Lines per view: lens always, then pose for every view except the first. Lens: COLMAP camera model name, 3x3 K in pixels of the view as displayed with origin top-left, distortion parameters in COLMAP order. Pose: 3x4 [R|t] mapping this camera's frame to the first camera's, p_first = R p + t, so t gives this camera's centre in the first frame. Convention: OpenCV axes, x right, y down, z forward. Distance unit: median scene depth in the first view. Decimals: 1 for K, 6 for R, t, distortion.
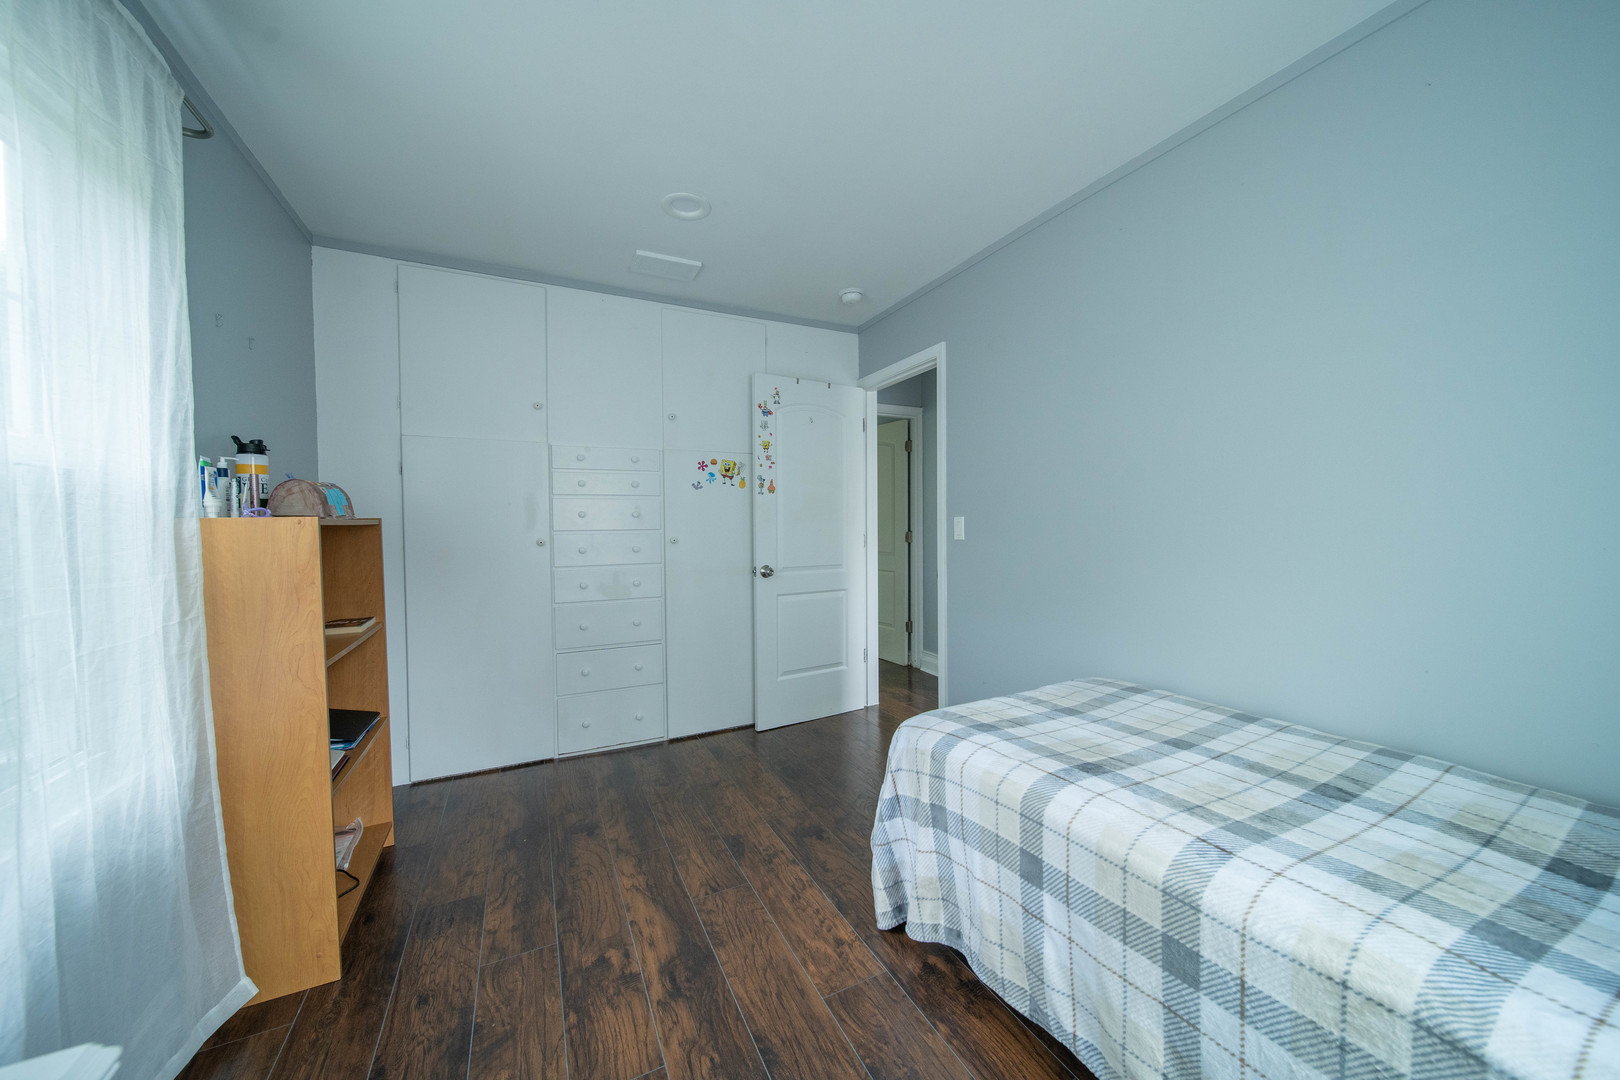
lens RADIAL K [[567.3, 0, 809.8], [0, 567.3, 536.7], [0, 0, 1]] dist [-0.001375, -0.000562]
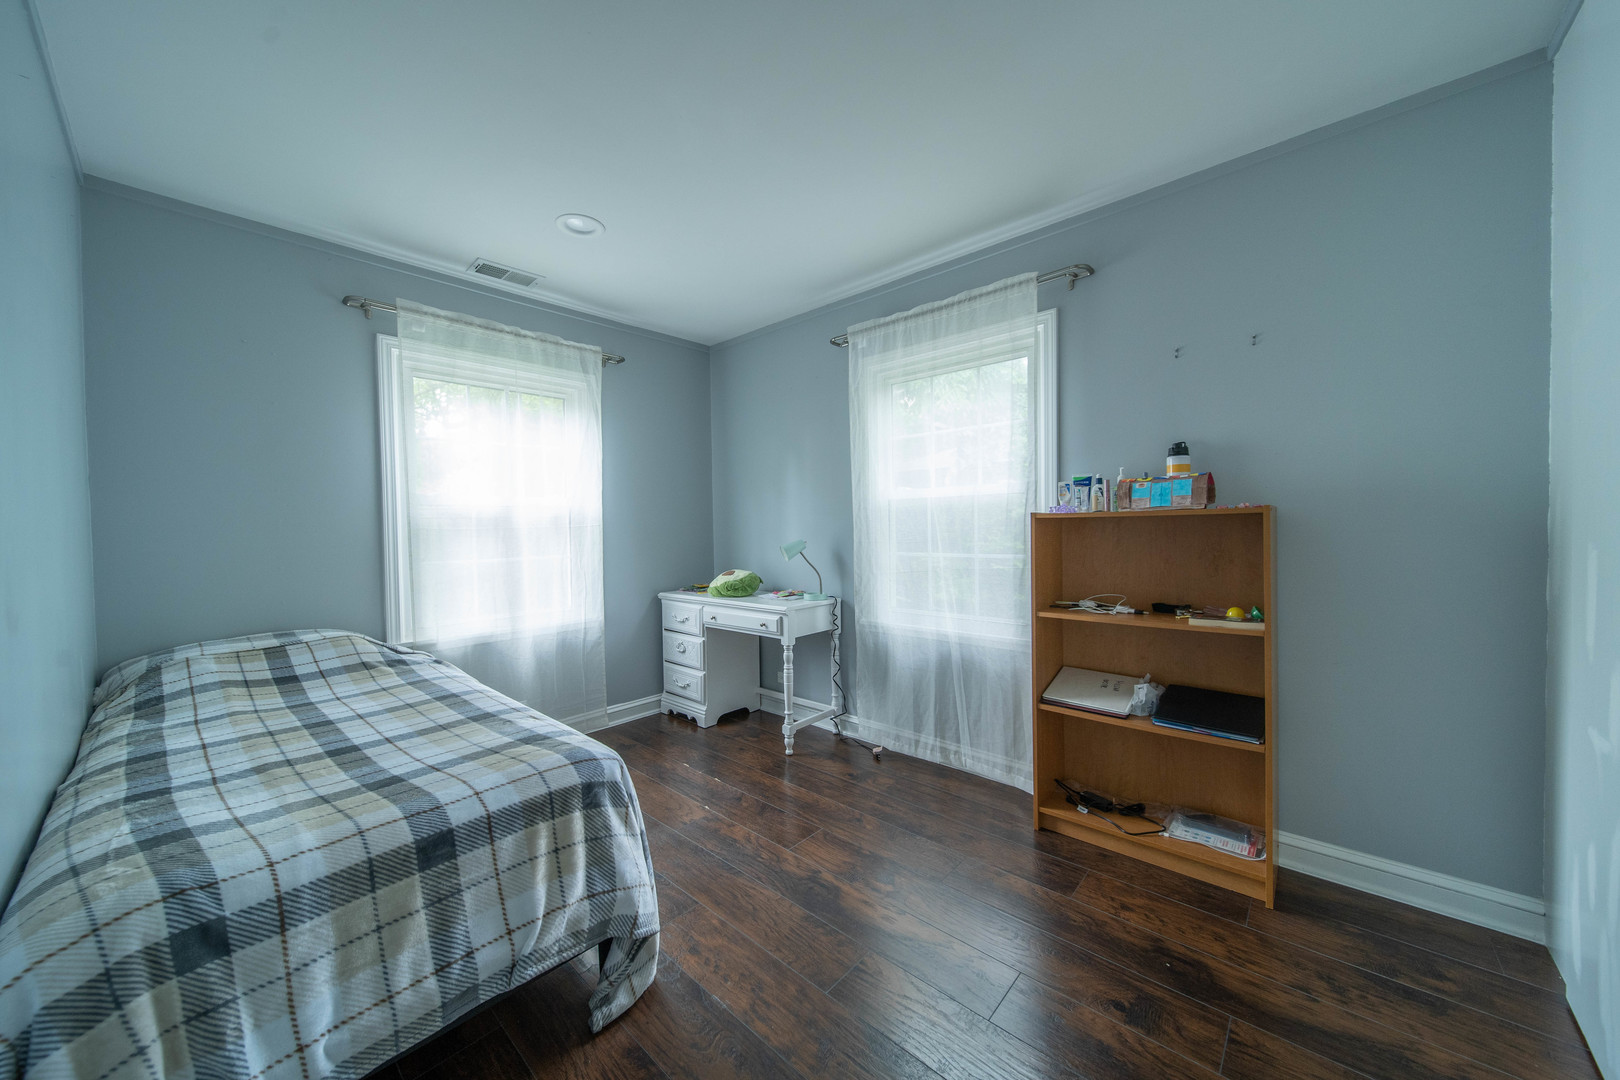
lens RADIAL K [[567.3, 0, 809.8], [0, 567.3, 536.7], [0, 0, 1]] dist [-0.001375, -0.000562]
pose [[-0.933539, 0.030364, -0.357188, 0.191458], [0.020822, 0.999317, 0.030531, -0.028871], [0.357871, 0.021065, -0.933533, 1.944433]]
